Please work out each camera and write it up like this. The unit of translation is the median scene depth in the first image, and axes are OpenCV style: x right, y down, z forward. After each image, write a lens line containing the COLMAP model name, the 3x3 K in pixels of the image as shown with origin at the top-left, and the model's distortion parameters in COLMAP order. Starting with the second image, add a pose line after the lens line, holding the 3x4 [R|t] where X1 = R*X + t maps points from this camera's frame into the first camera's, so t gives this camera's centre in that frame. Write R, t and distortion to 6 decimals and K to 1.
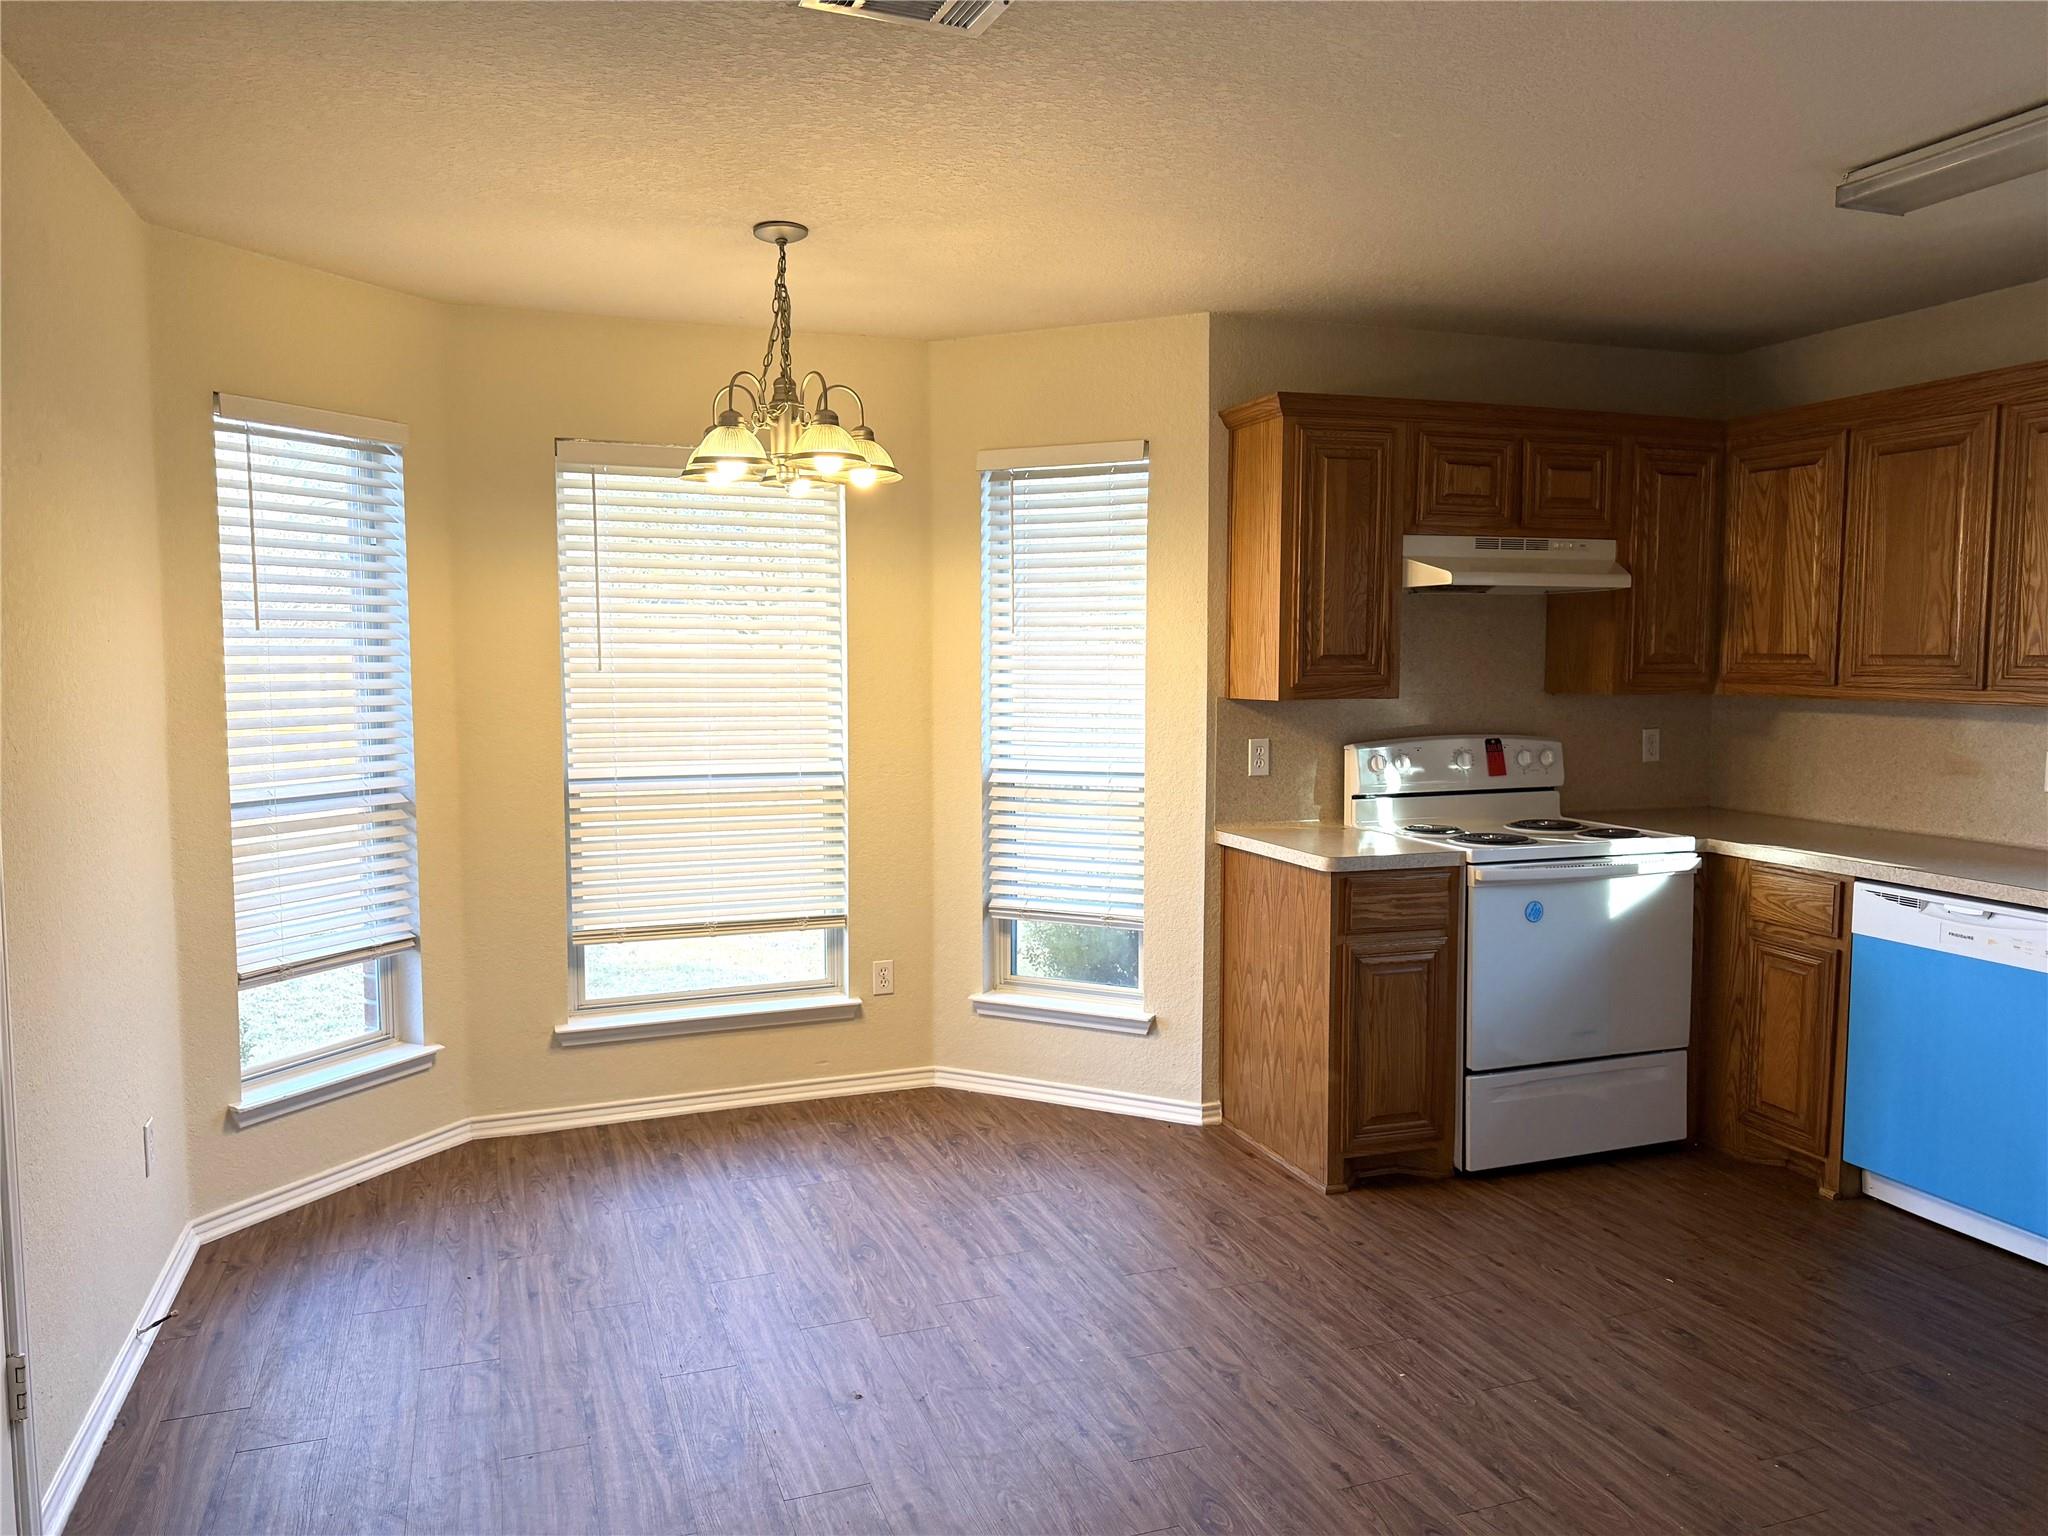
lens RADIAL K [[1459.7, 0, 1018.5], [0, 1459.7, 769.6], [0, 0, 1]] dist [0.072229, -0.064603]
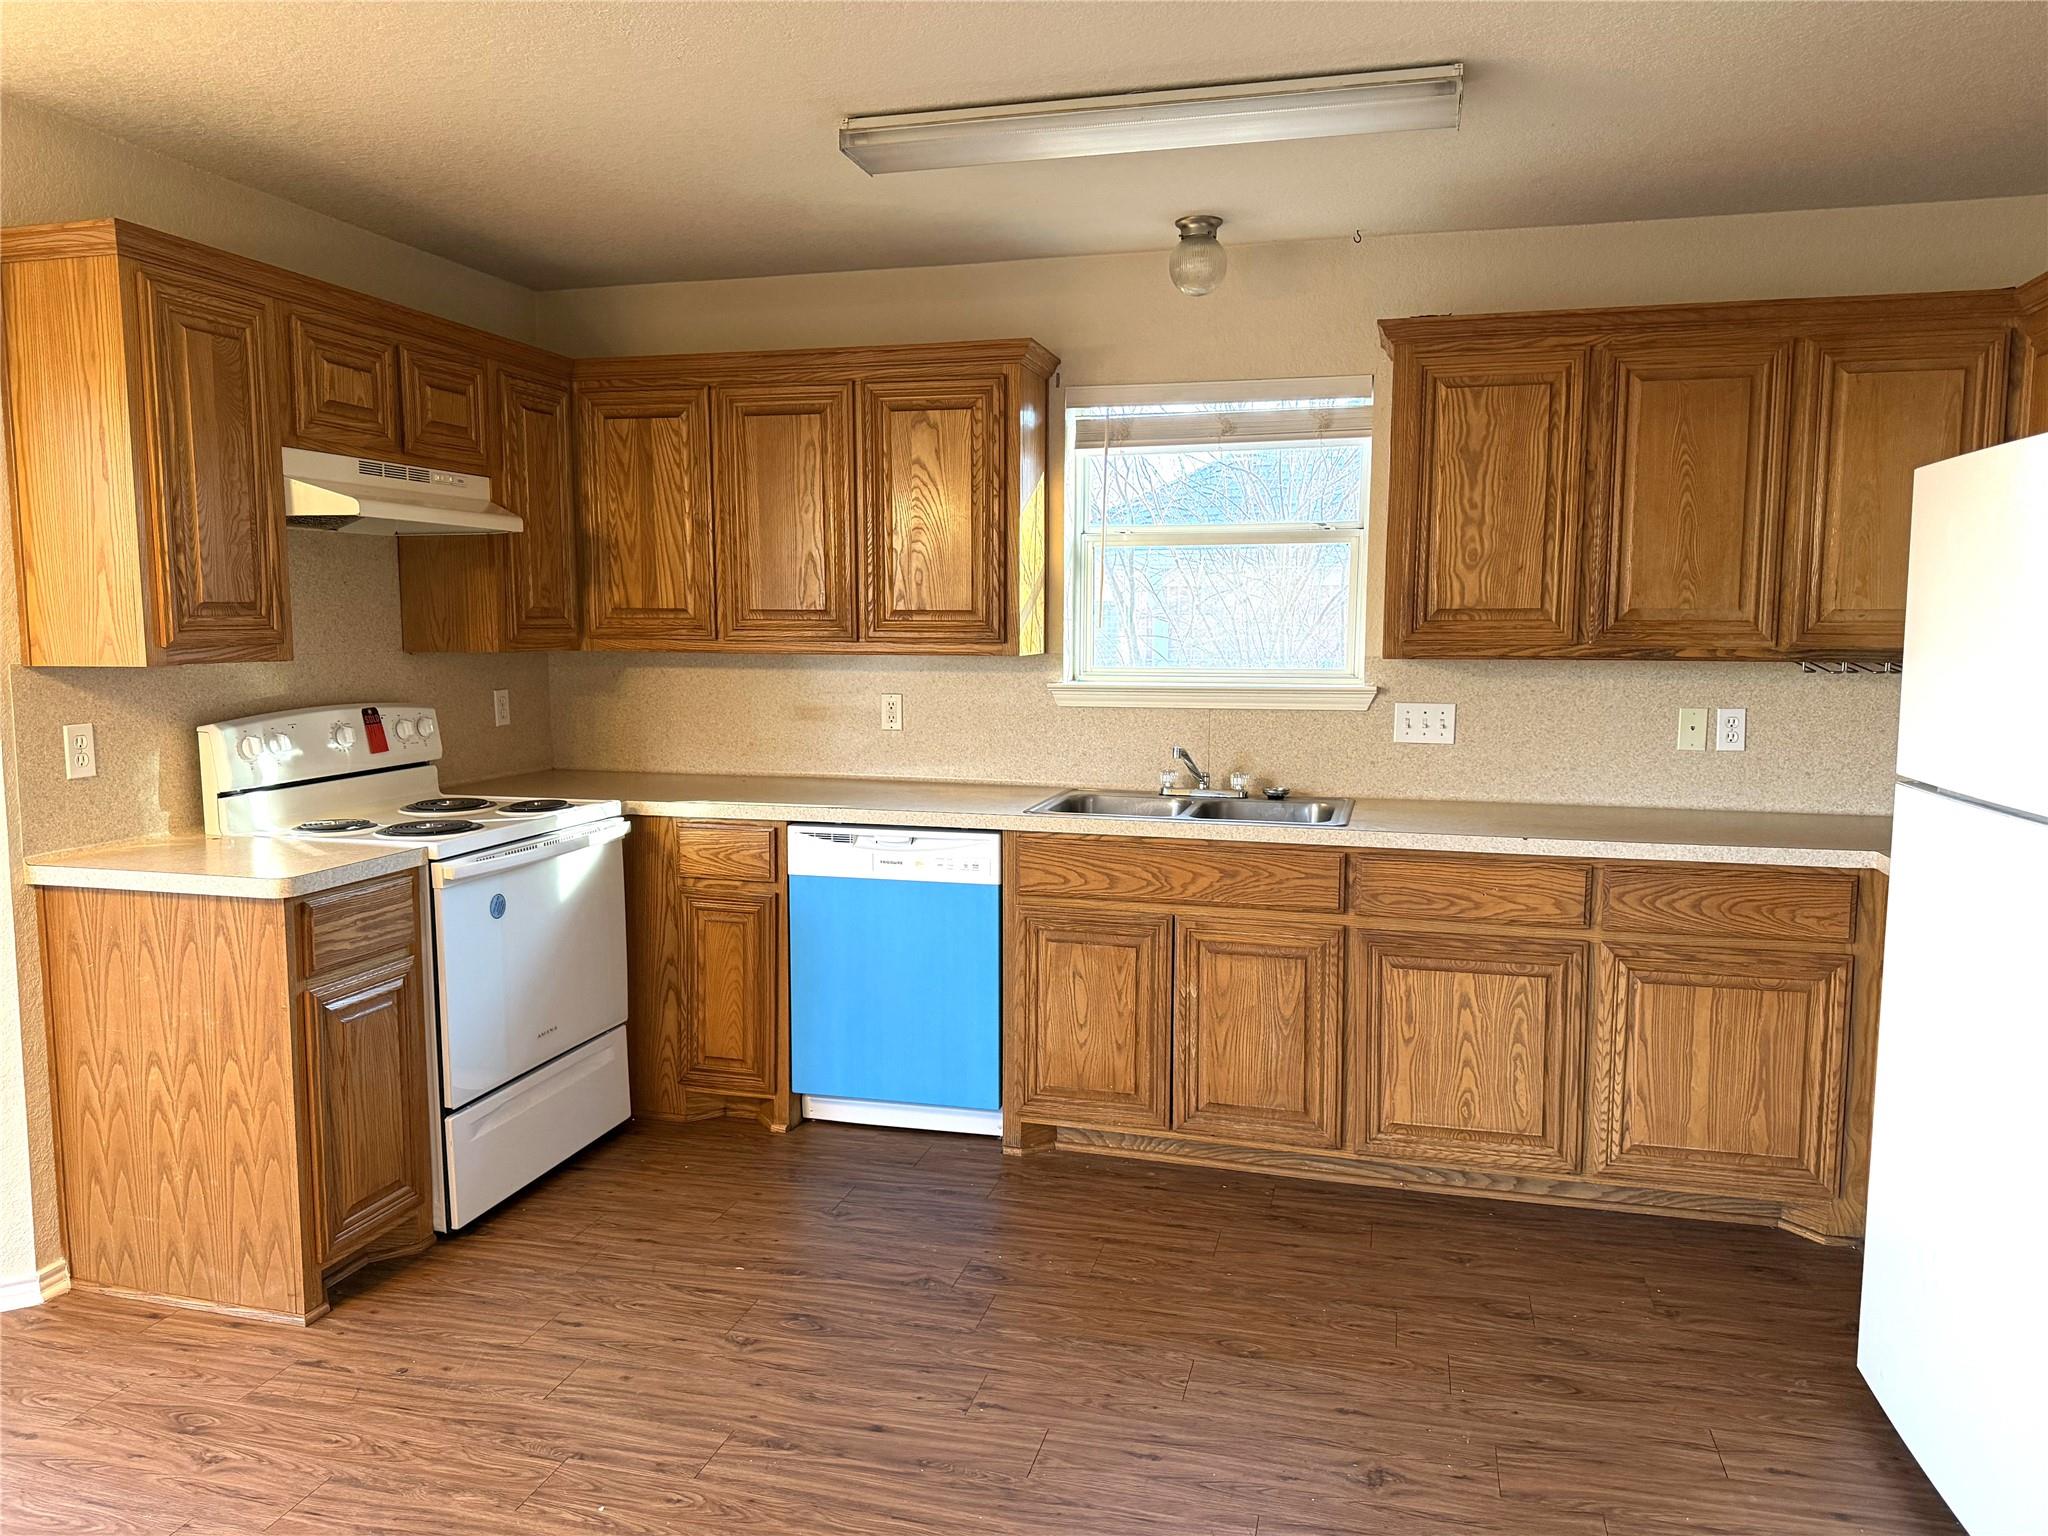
lens RADIAL K [[1459.7, 0, 1013.4], [0, 1459.7, 768.3], [0, 0, 1]] dist [0.072229, -0.064603]
pose [[0.581811, -0.085467, 0.808821, -0.161317], [0.066191, 0.996140, 0.057647, -0.012987], [-0.810626, 0.019997, 0.585222, 0.252902]]
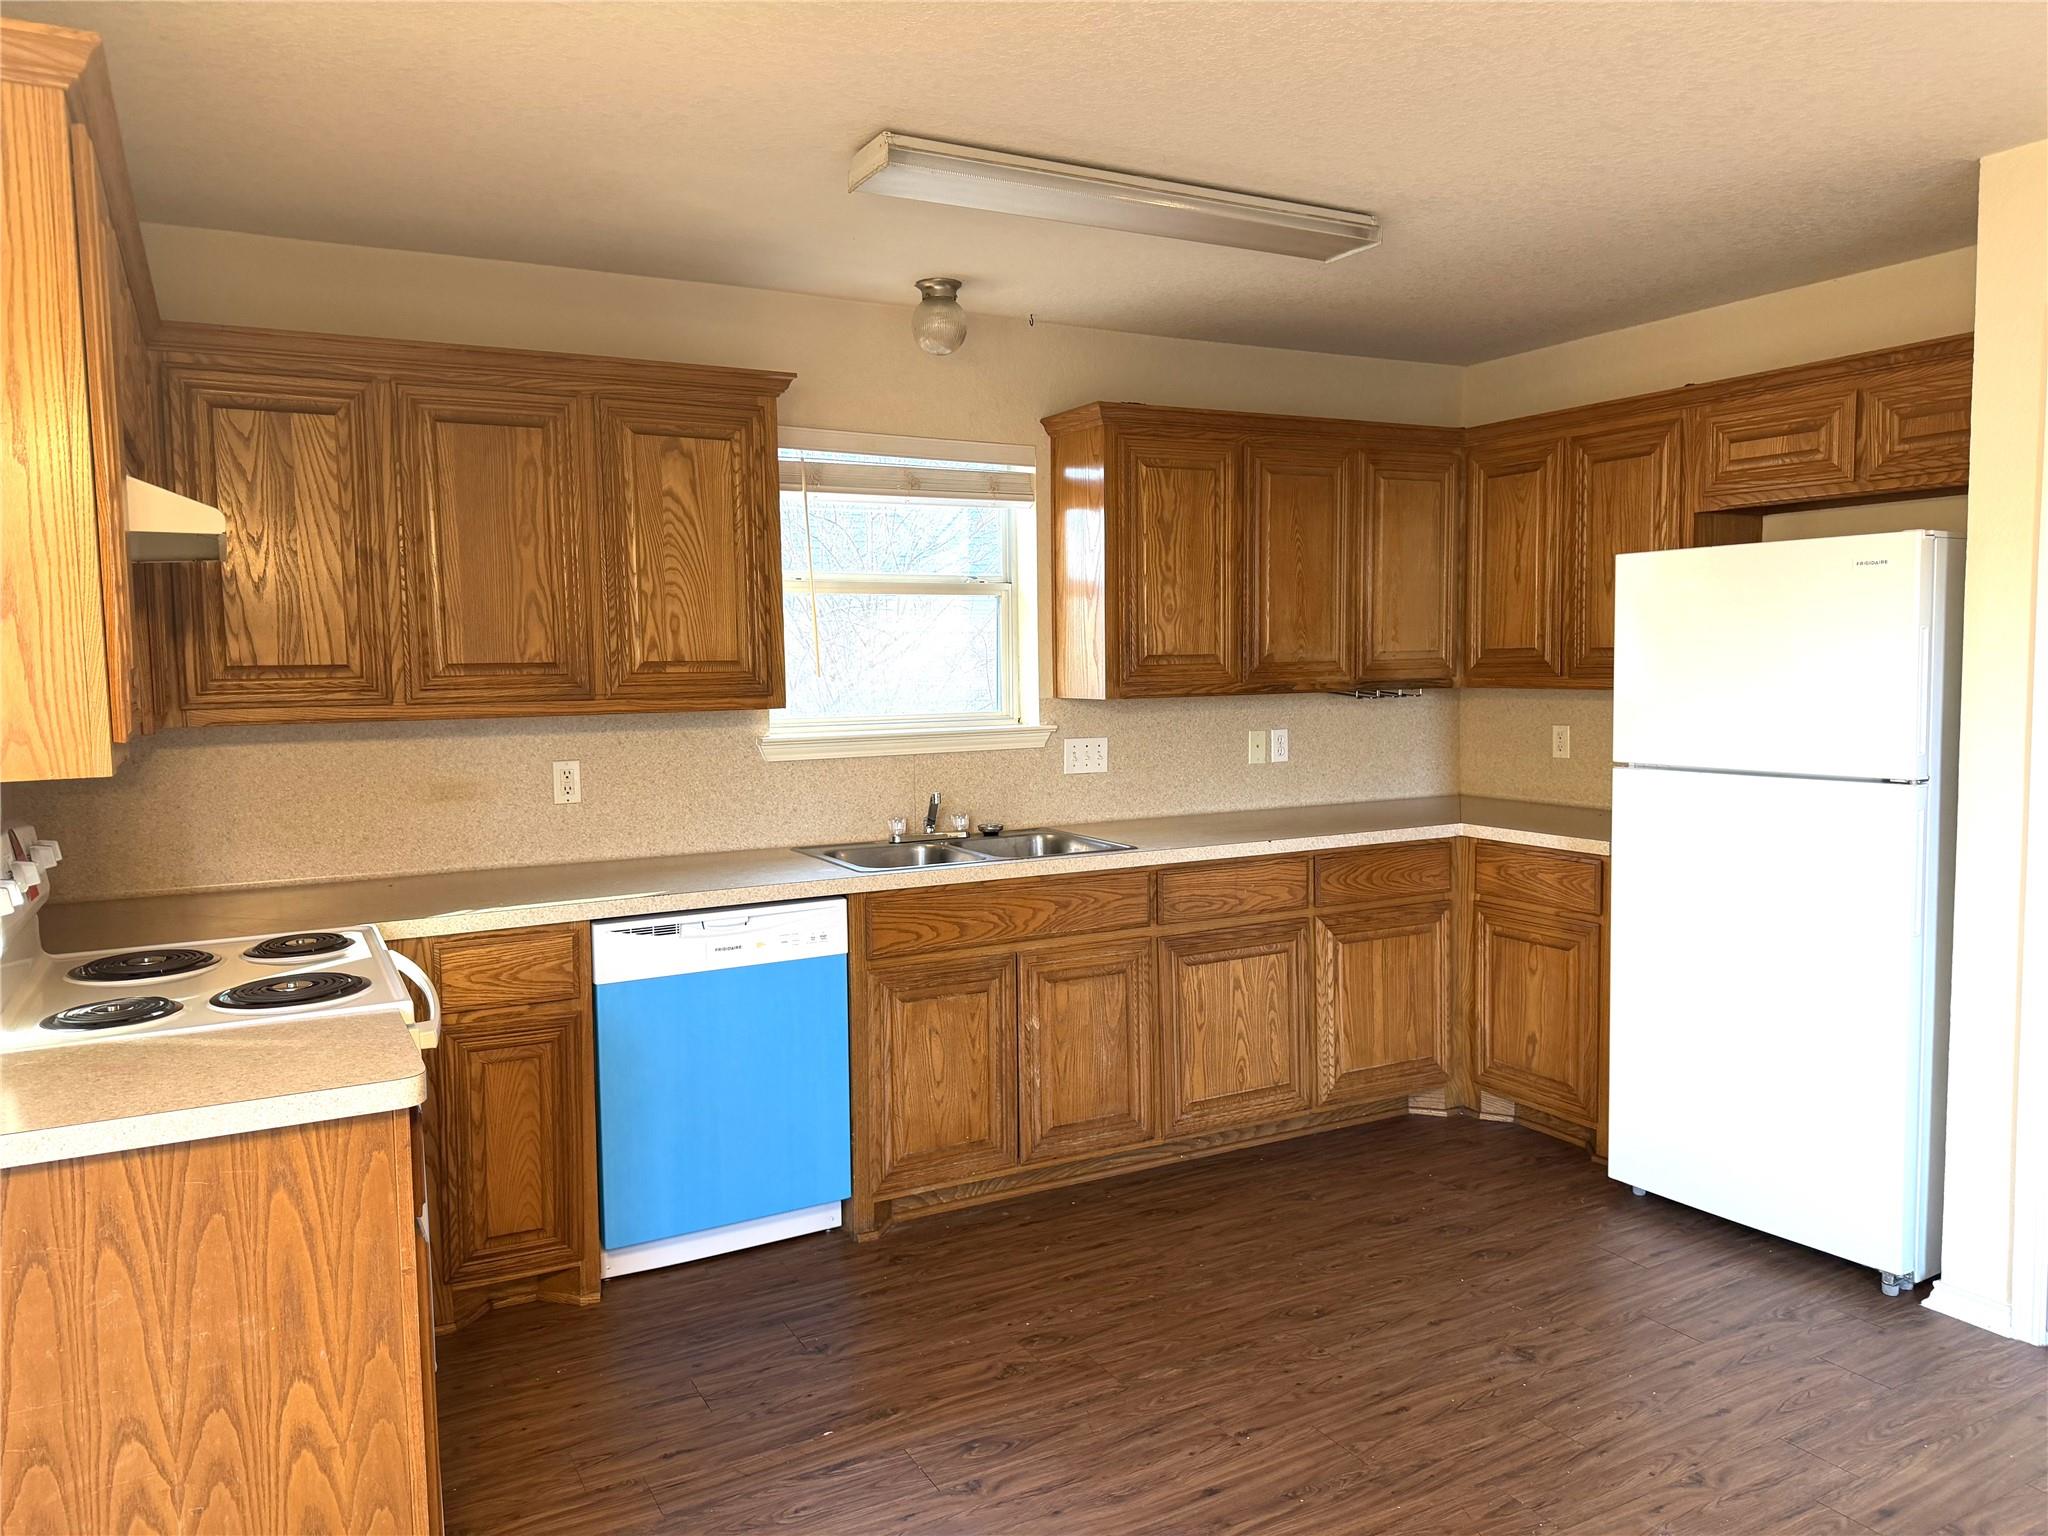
lens RADIAL K [[1459.7, 0, 1033.6], [0, 1459.7, 759.2], [0, 0, 1]] dist [0.072229, -0.064603]
pose [[-0.150433, -0.072217, 0.985979, -0.288647], [0.094534, 0.991708, 0.087060, -0.065940], [-0.984090, 0.106305, -0.142359, 0.807991]]
